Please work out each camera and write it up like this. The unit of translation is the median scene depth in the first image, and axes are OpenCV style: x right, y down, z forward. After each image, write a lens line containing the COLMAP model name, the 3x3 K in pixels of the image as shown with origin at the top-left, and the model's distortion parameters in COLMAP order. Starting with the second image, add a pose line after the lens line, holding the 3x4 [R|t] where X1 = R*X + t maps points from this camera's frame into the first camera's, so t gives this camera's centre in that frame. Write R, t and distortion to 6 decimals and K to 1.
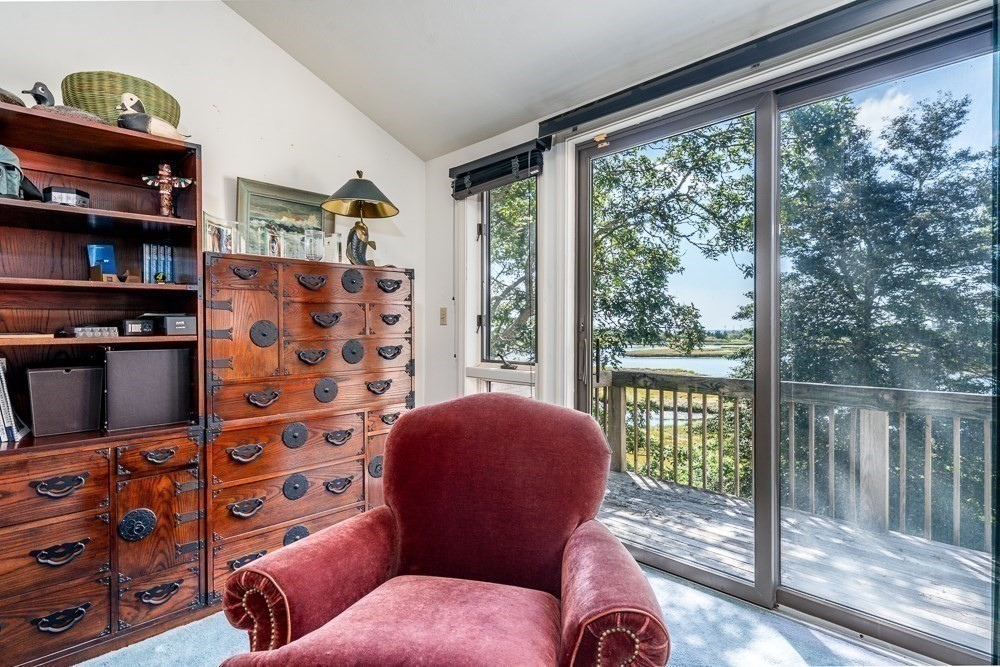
lens RADIAL K [[512.4, 0, 495.2], [0, 512.4, 330.5], [0, 0, 1]] dist [0.001022, -0.001487]
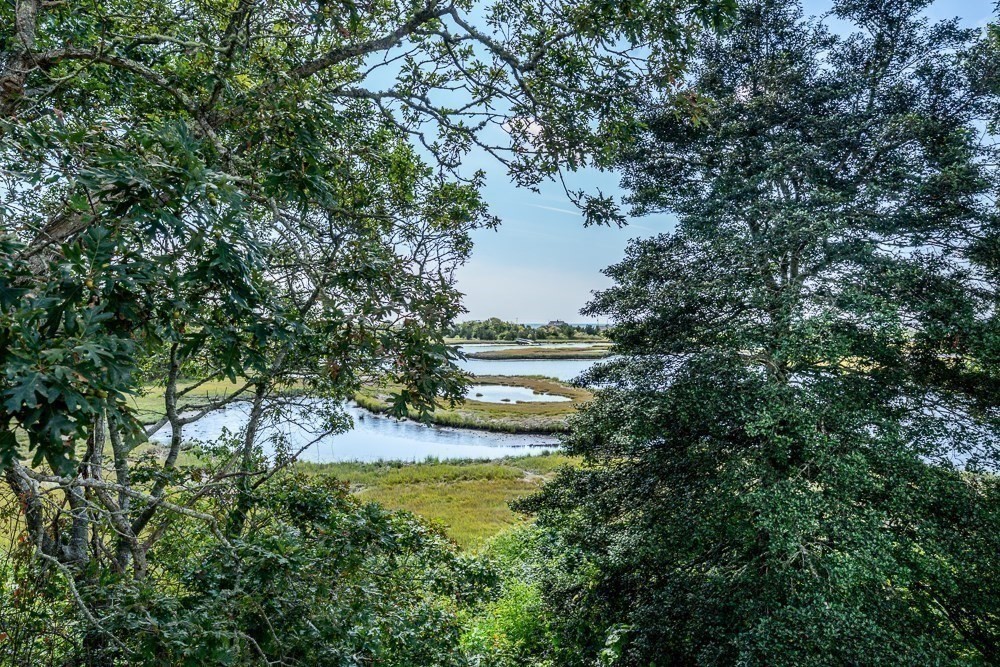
lens RADIAL K [[676.0, 0, 499.9], [0, 676.0, 329.2], [0, 0, 1]] dist [-0.004740, 0.000357]
pose [[0.962283, 0.001053, 0.272048, 0.209741], [-0.003379, 0.999962, 0.008082, -0.012742], [-0.272029, -0.008696, 0.962250, 0.372498]]
